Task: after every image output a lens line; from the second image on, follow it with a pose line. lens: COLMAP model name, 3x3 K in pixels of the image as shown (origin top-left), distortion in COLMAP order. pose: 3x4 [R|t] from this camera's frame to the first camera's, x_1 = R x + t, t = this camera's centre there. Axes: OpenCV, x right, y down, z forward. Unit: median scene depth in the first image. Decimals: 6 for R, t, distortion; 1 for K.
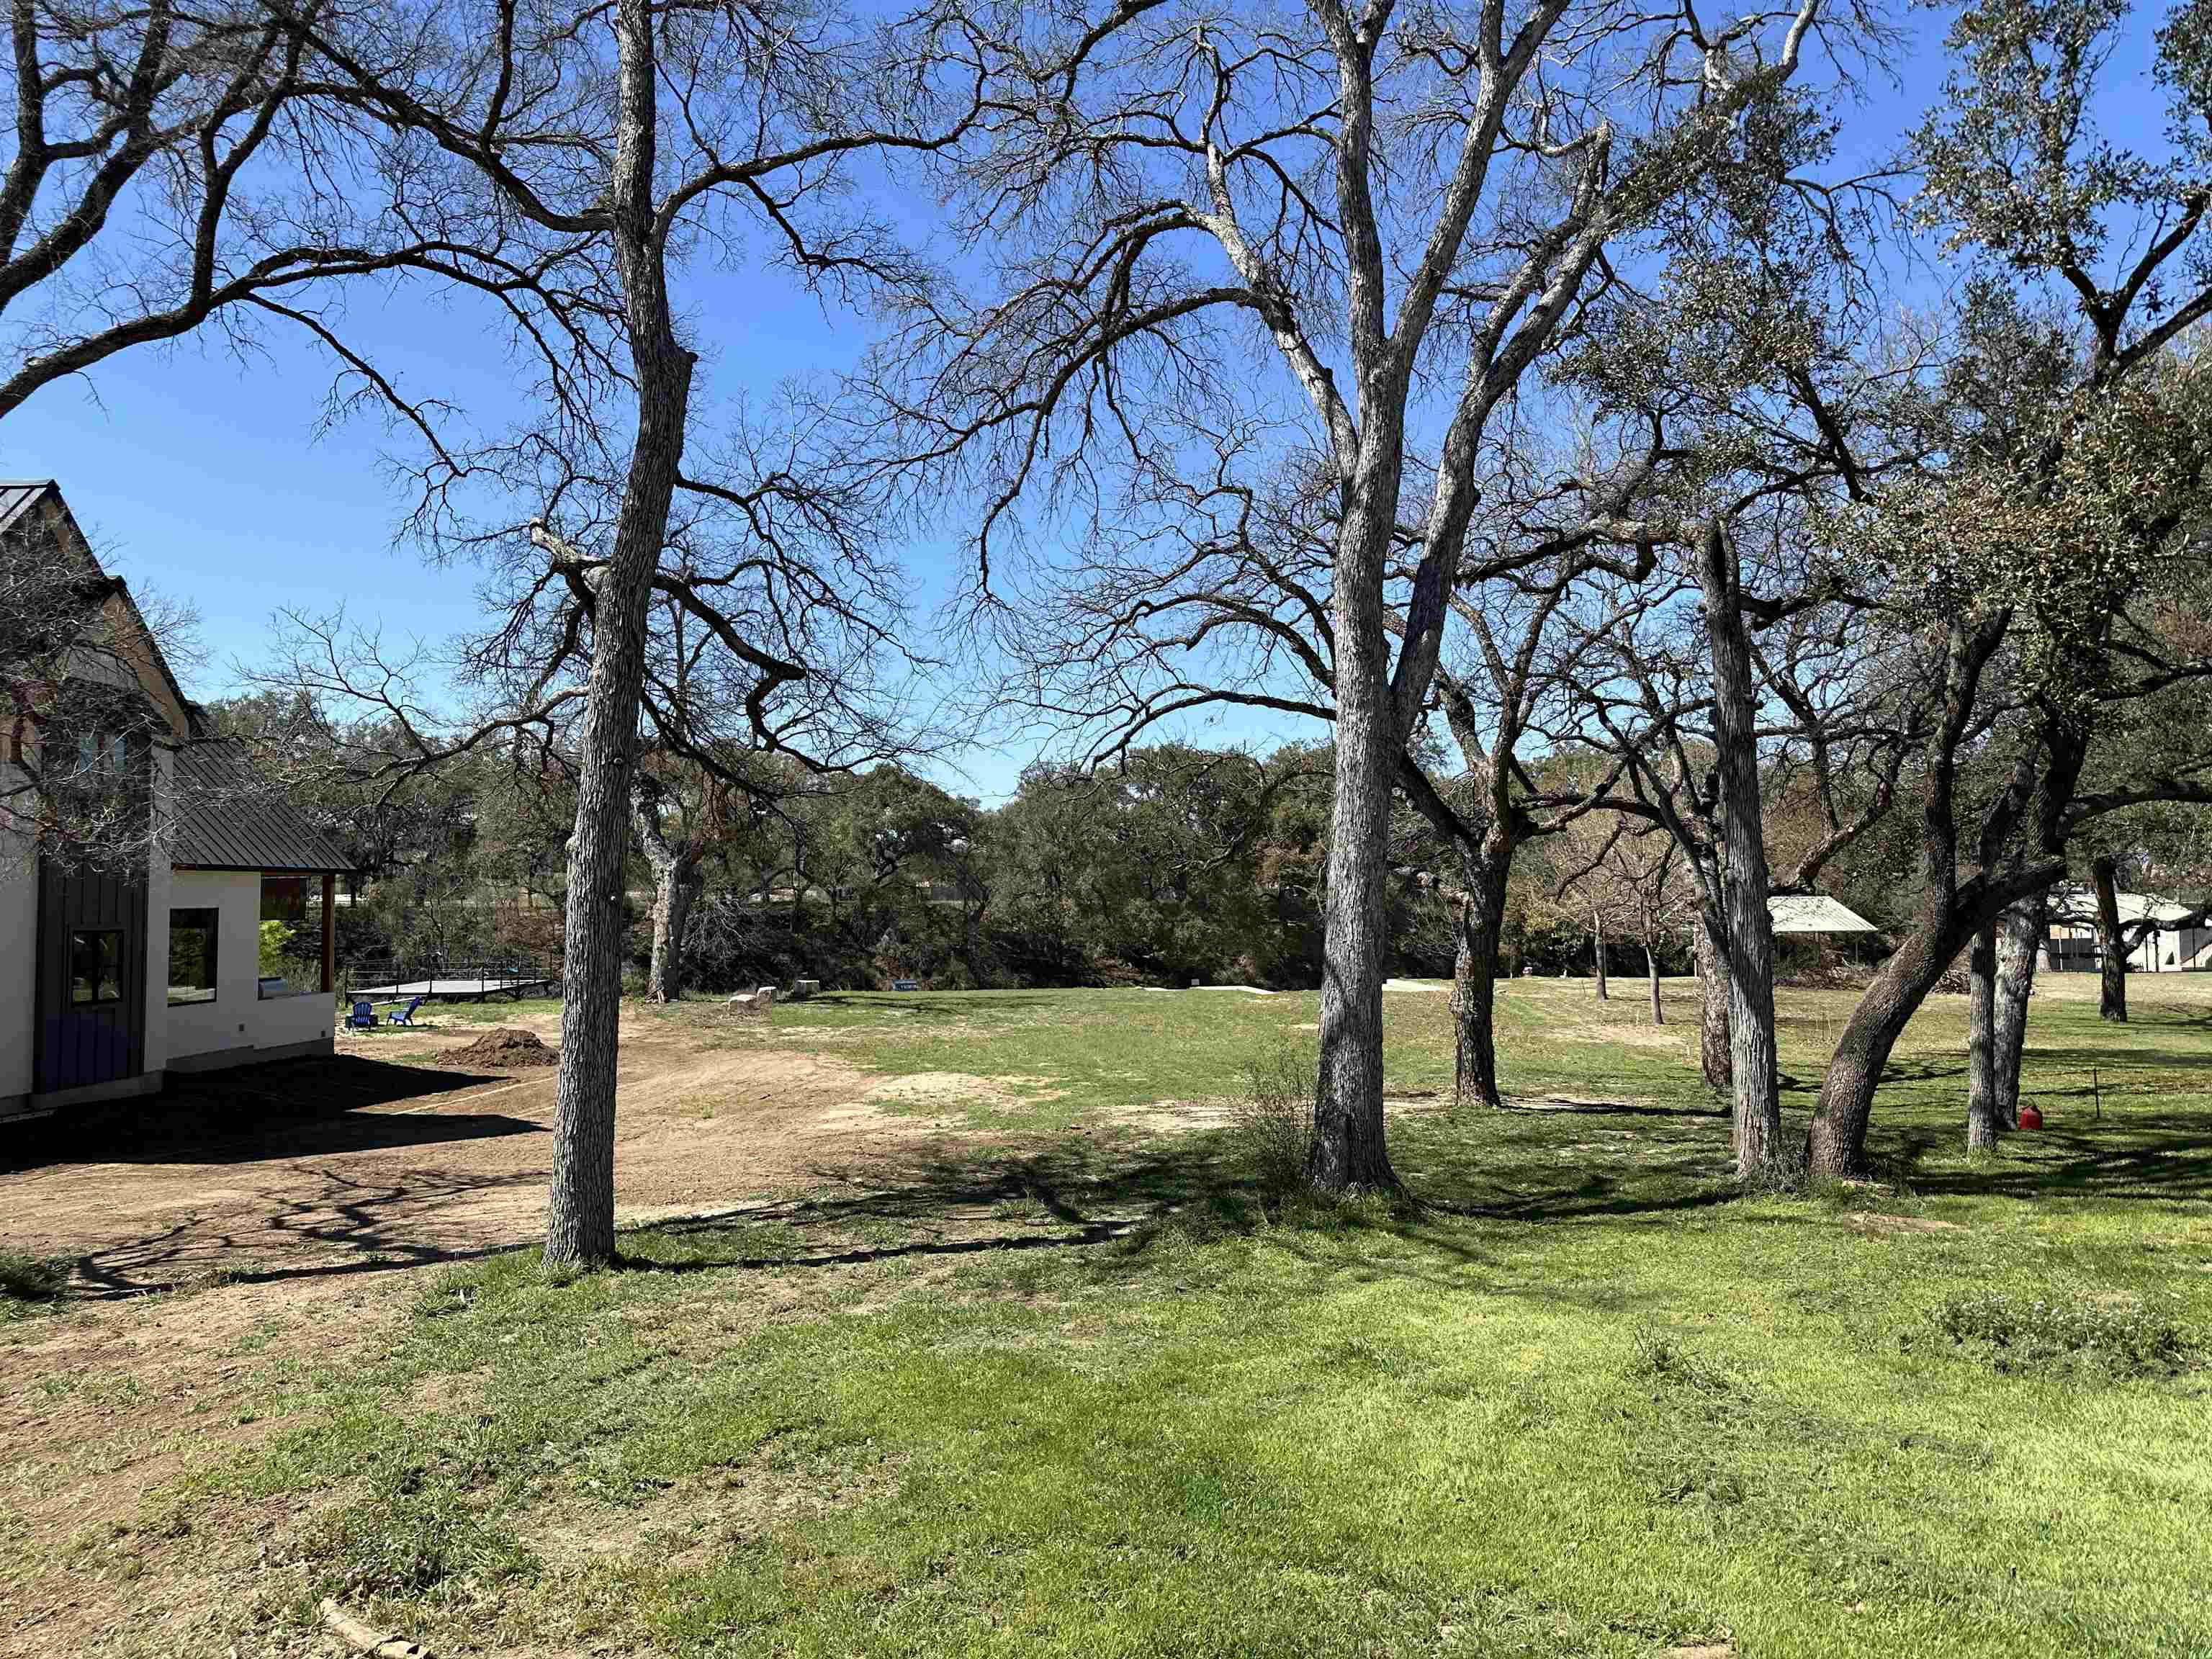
lens RADIAL K [[1522.9, 0, 1117.9], [0, 1522.9, 822.0], [0, 0, 1]] dist [0.031419, -0.009995]
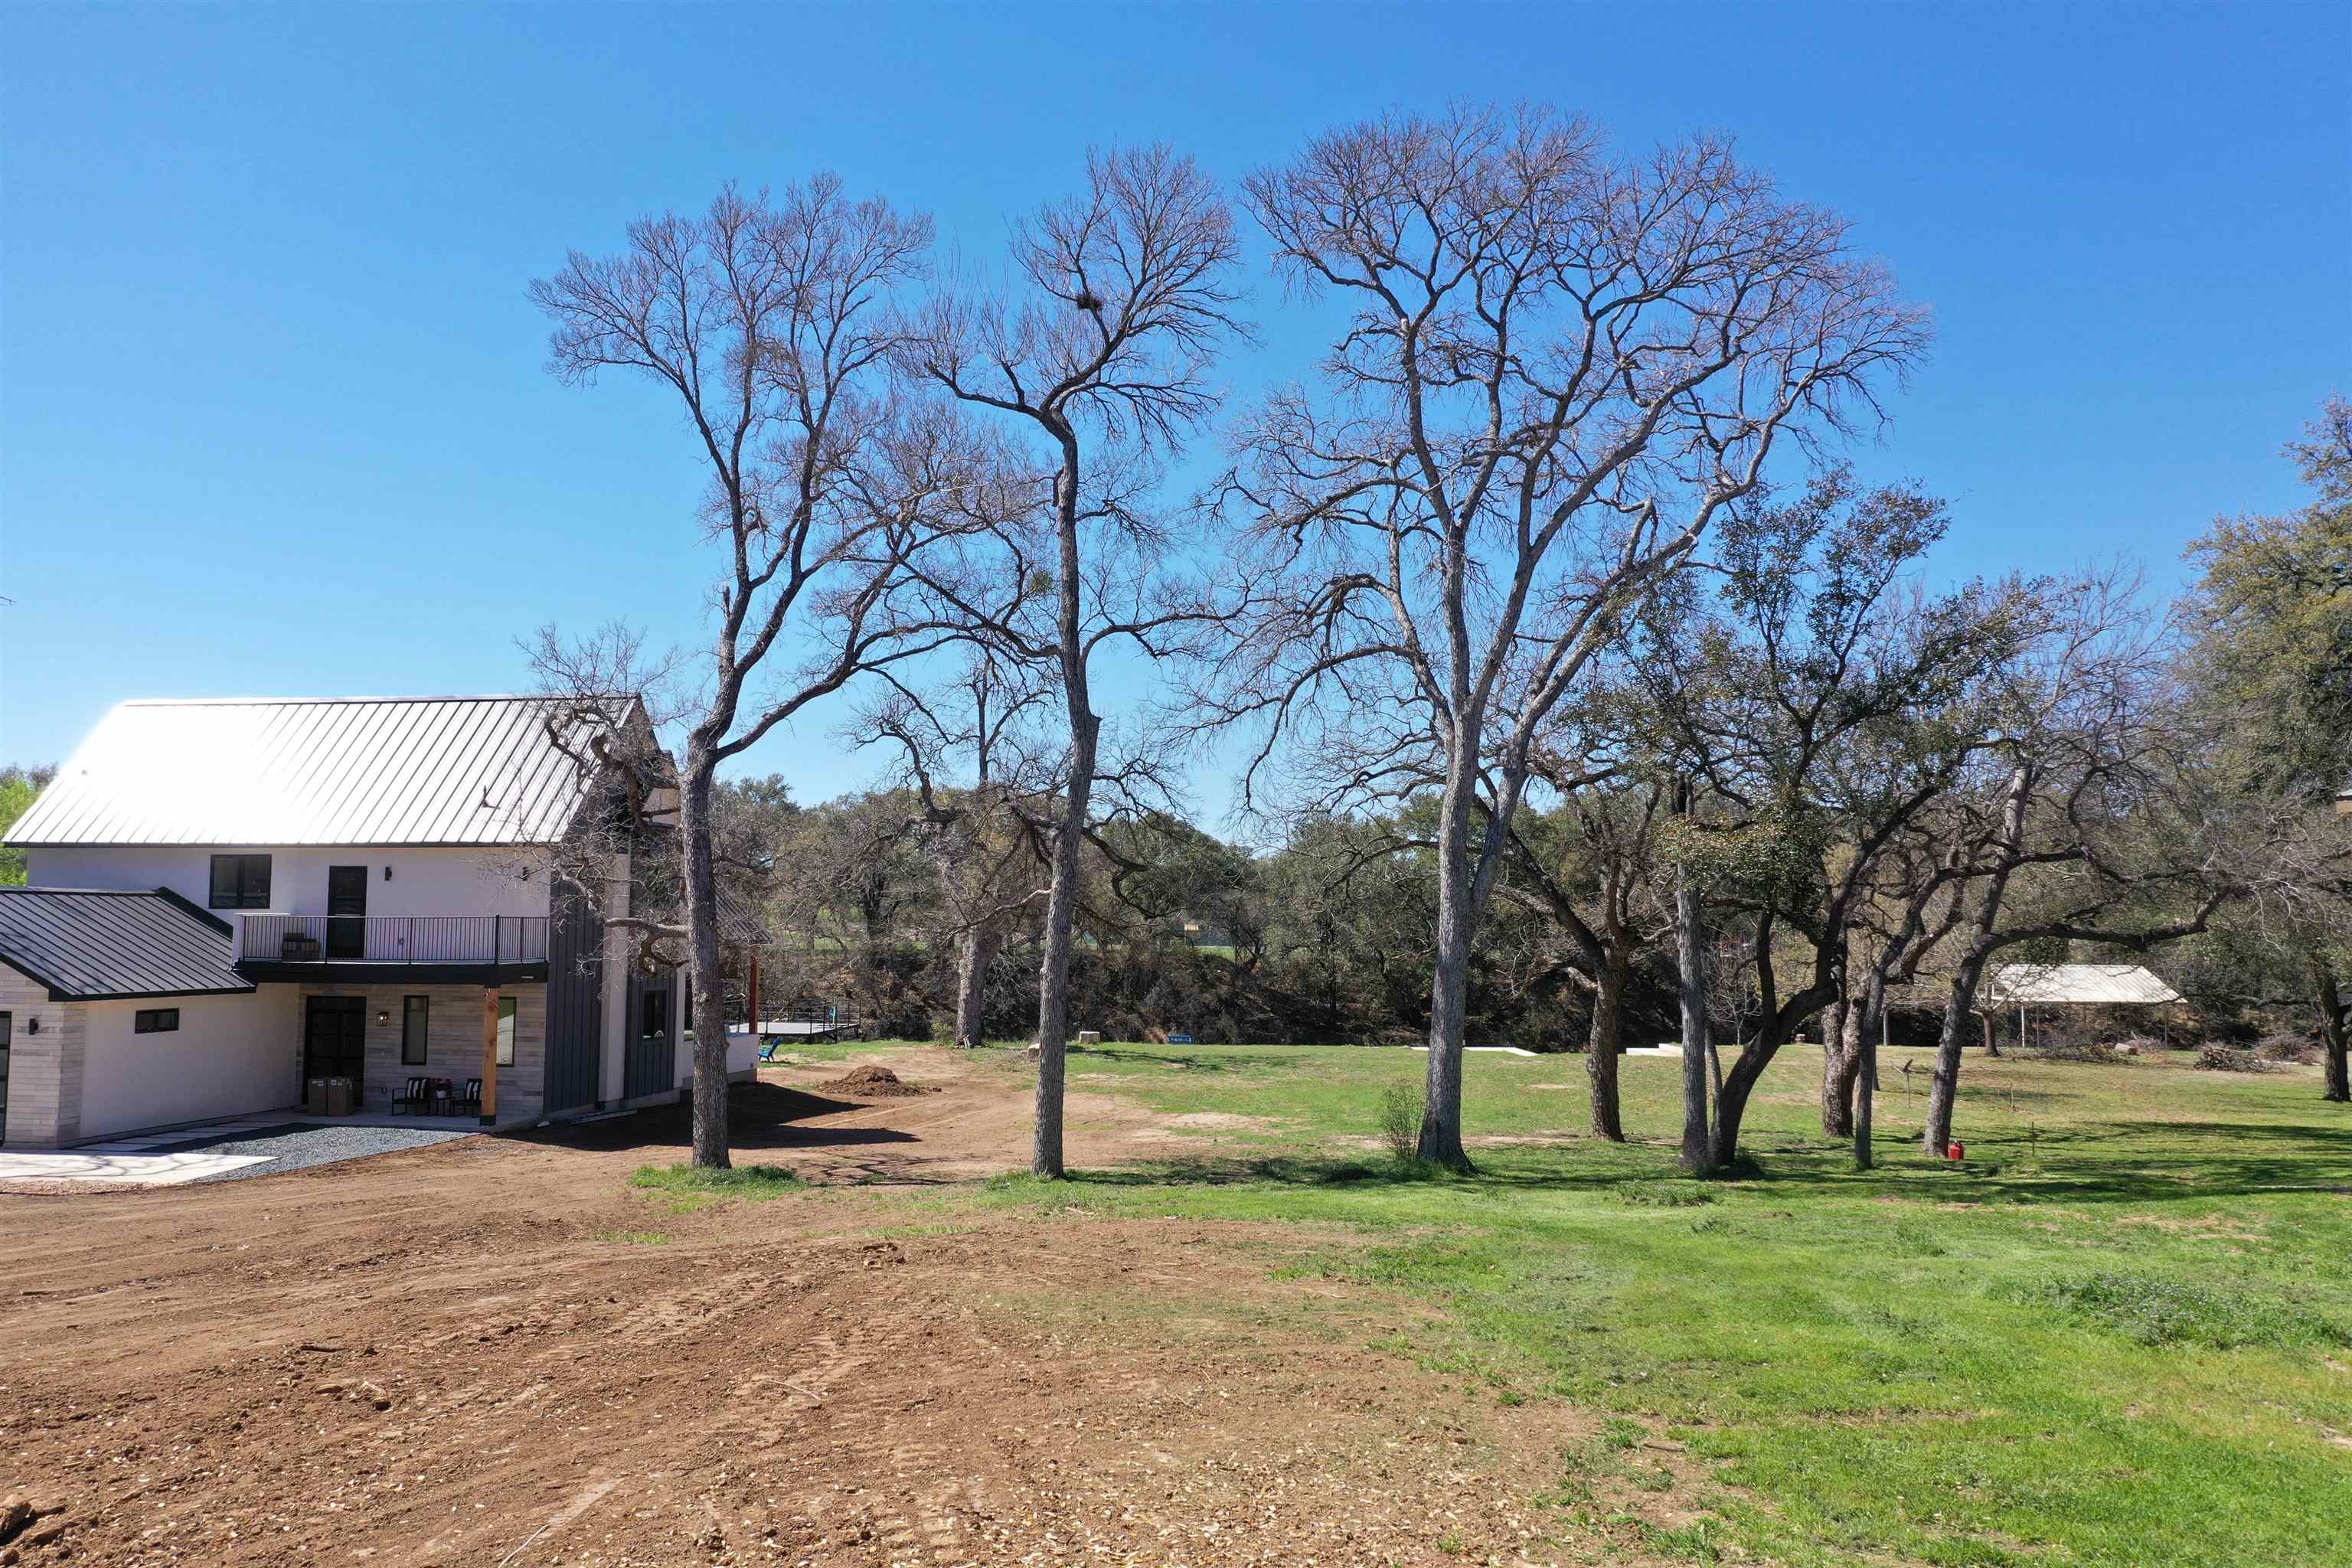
lens RADIAL K [[1852.1, 0, 1173.1], [0, 1852.1, 802.7], [0, 0, 1]] dist [-0.000119, 0.002389]
pose [[0.990794, 0.007747, -0.135155, 0.068068], [-0.010304, 0.999781, -0.018234, -0.077932], [0.134984, 0.019459, 0.990657, -0.661909]]
